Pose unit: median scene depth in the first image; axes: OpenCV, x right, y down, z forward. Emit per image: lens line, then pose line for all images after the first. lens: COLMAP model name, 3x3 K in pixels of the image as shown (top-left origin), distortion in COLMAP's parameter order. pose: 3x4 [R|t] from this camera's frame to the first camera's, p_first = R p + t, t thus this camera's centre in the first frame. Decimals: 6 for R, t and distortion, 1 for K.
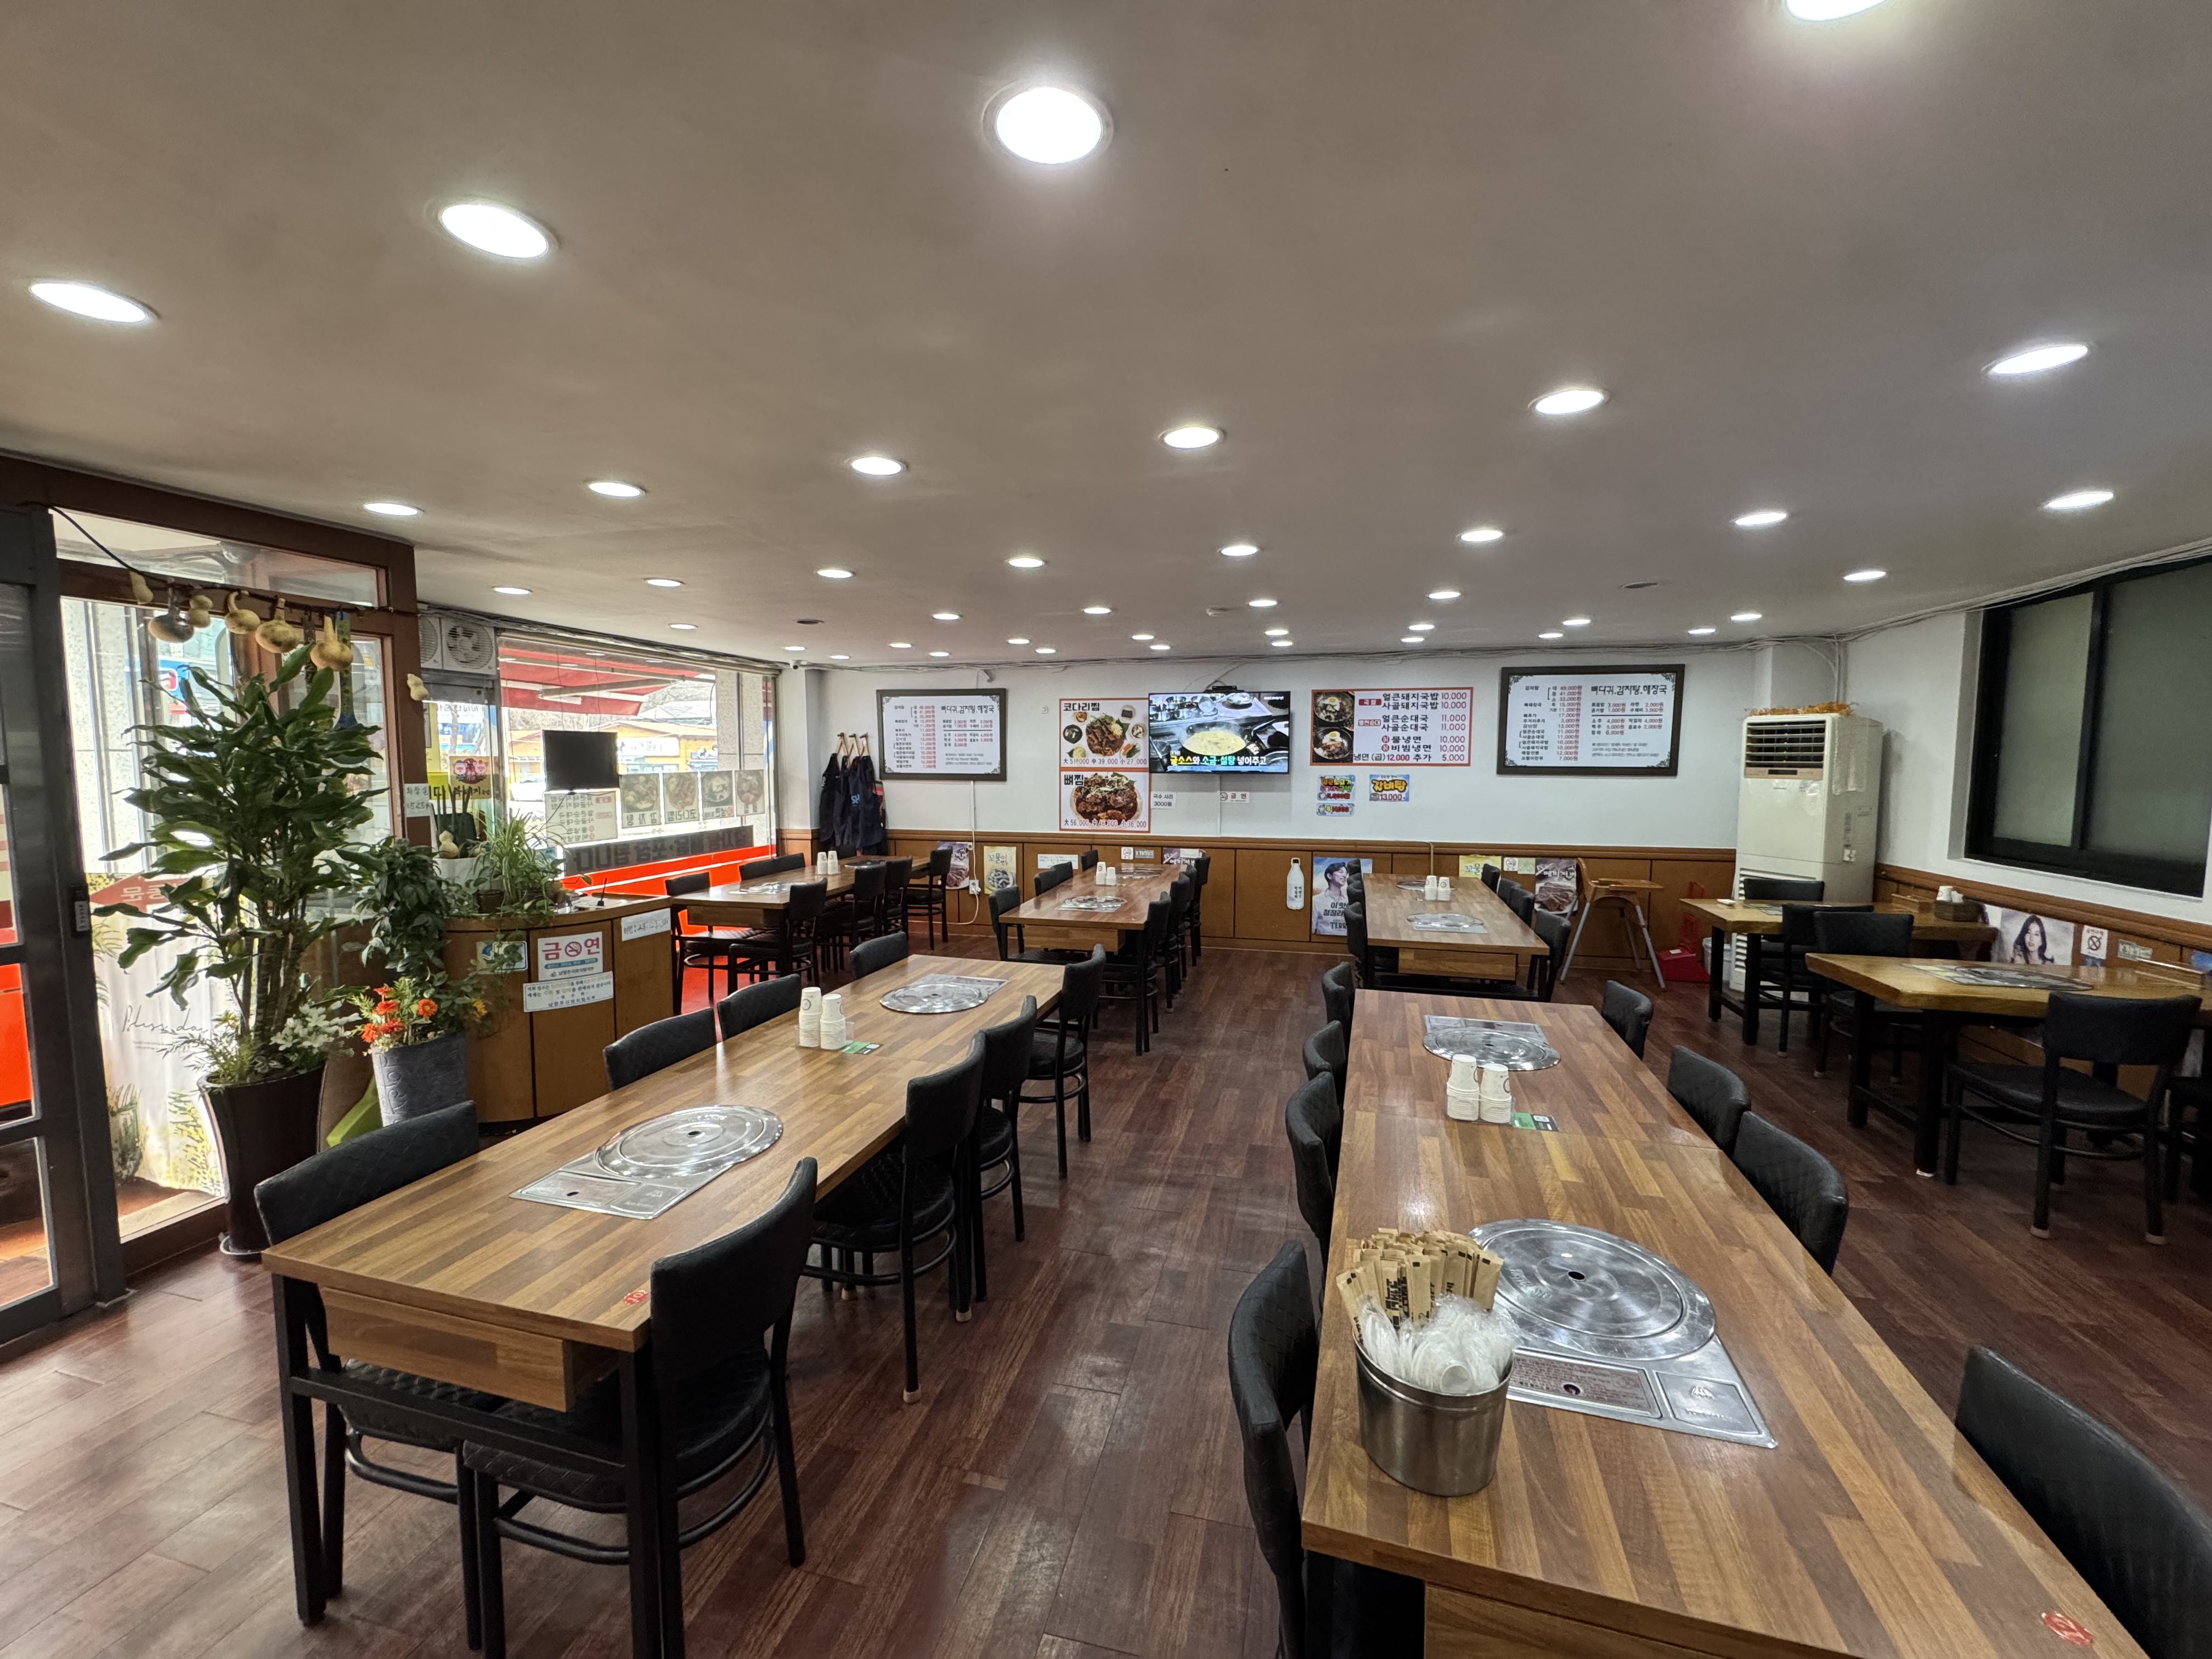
lens RADIAL K [[891.7, 0, 1106.3], [0, 891.7, 824.5], [0, 0, 1]] dist [0.000417, -0.000118]
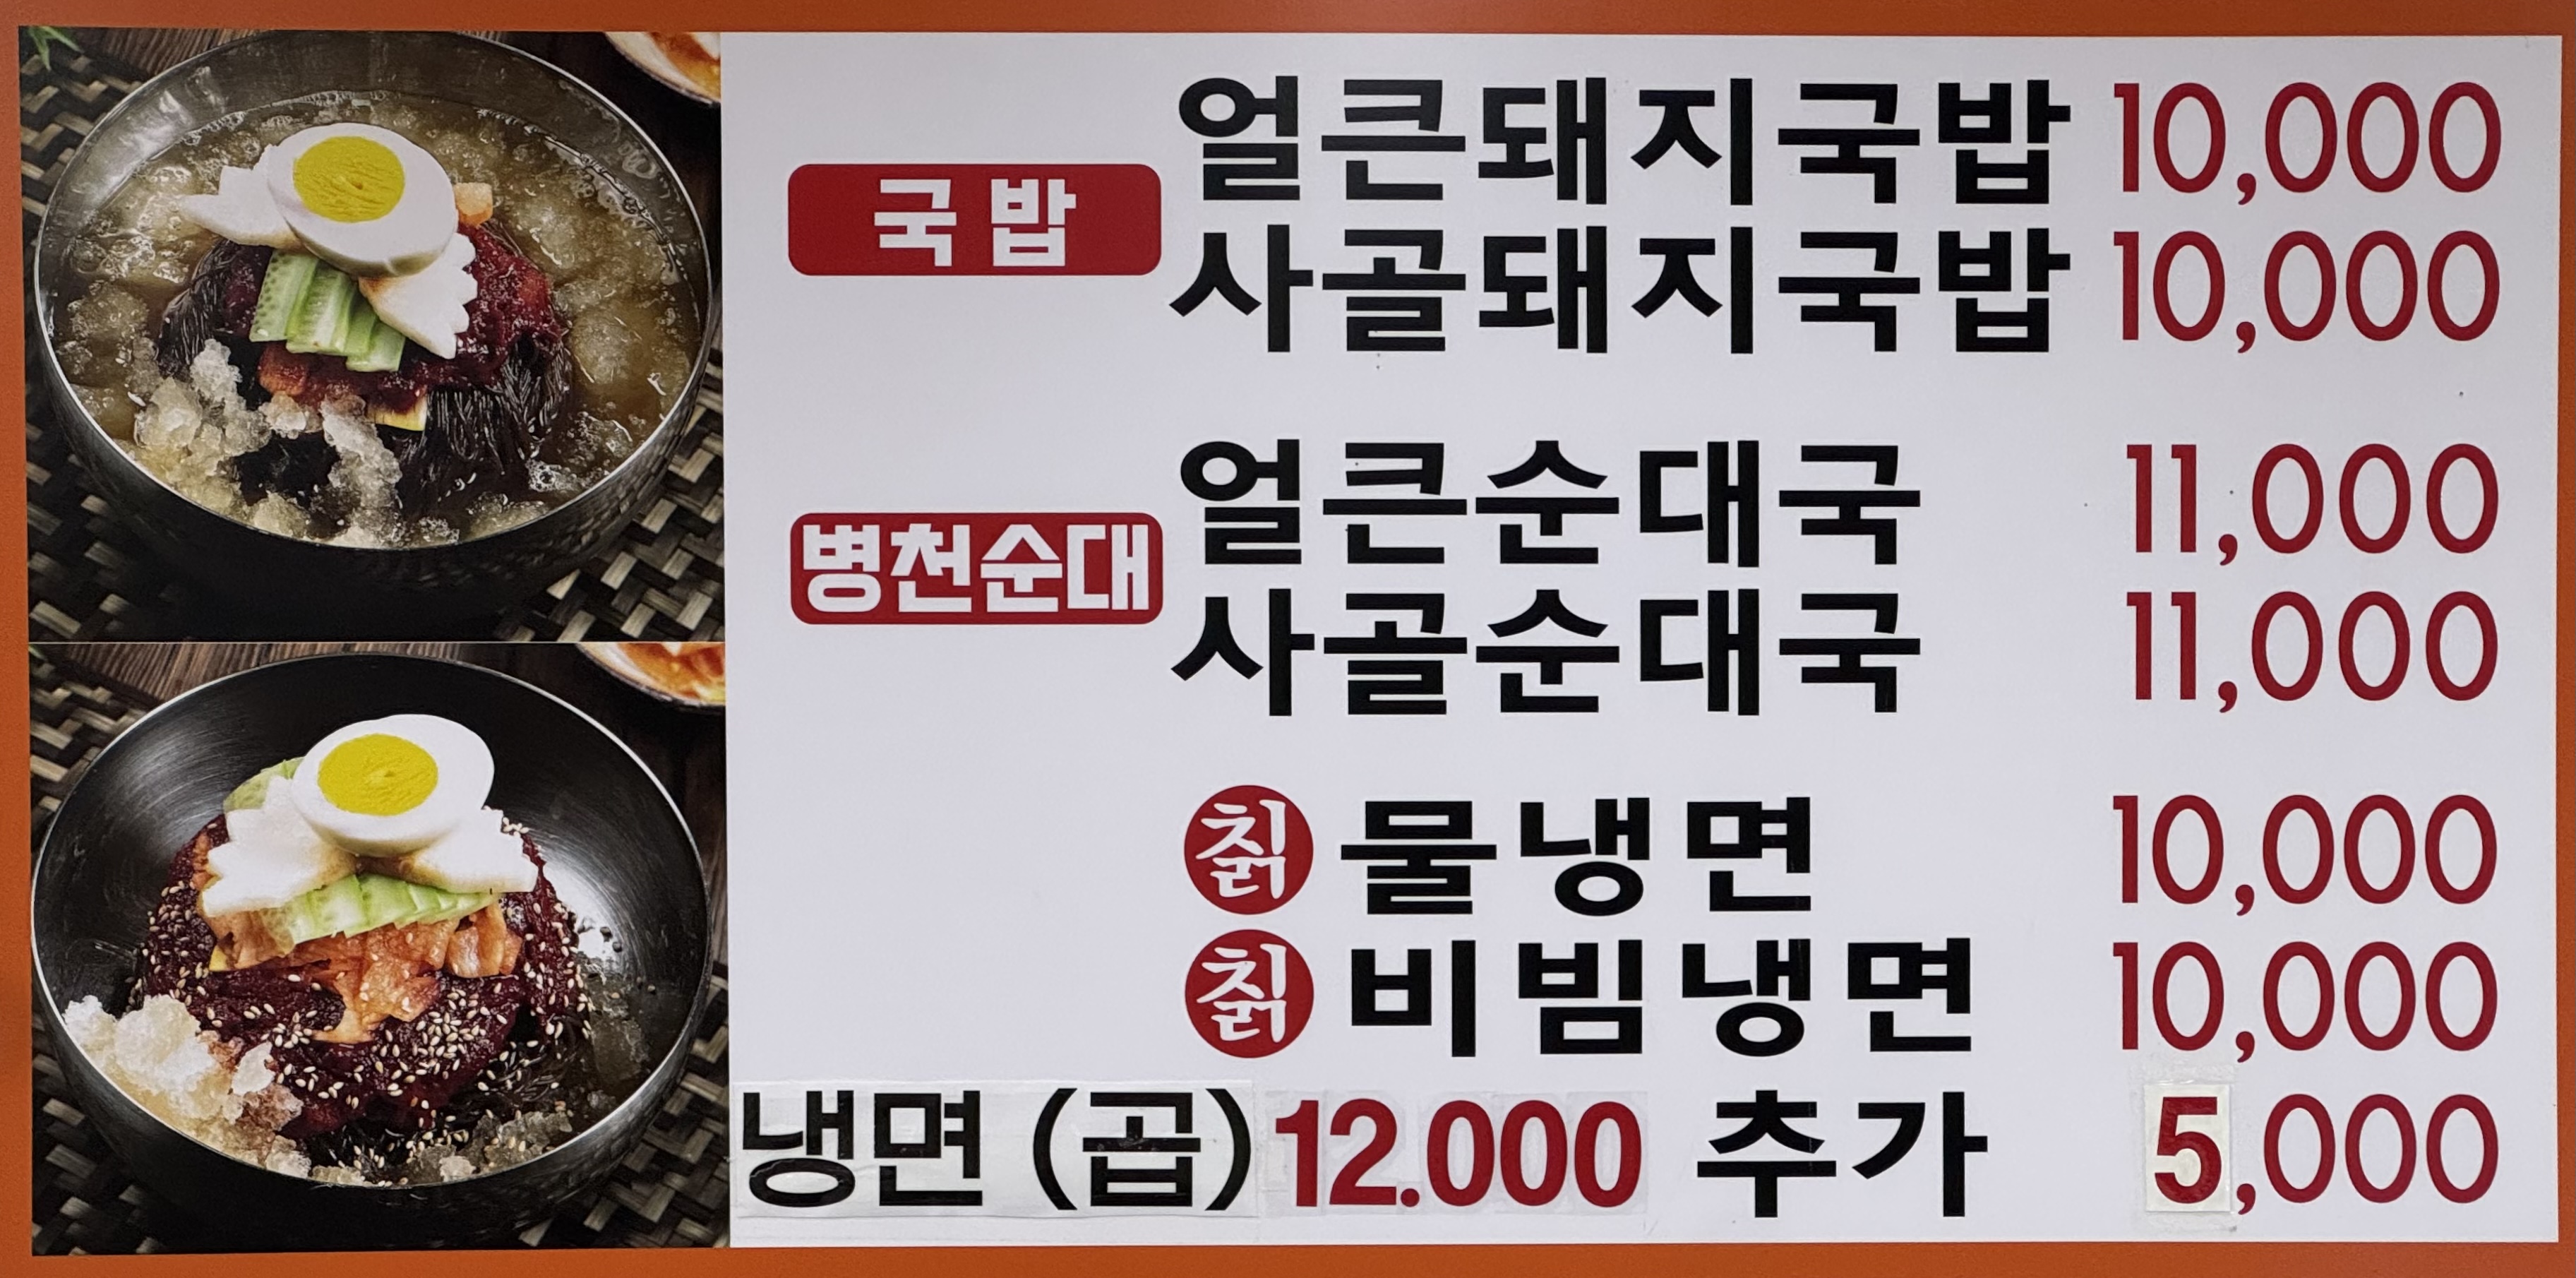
lens RADIAL K [[5456.6, 0, 1288.3], [0, 5456.6, 639.1], [0, 0, 1]] dist [-0.030862, 0.000000]
pose [[0.955834, -0.003513, 0.293886, 0.208292], [0.025866, 0.997054, -0.072211, -0.082601], [-0.292767, 0.076623, 0.953109, 0.649272]]
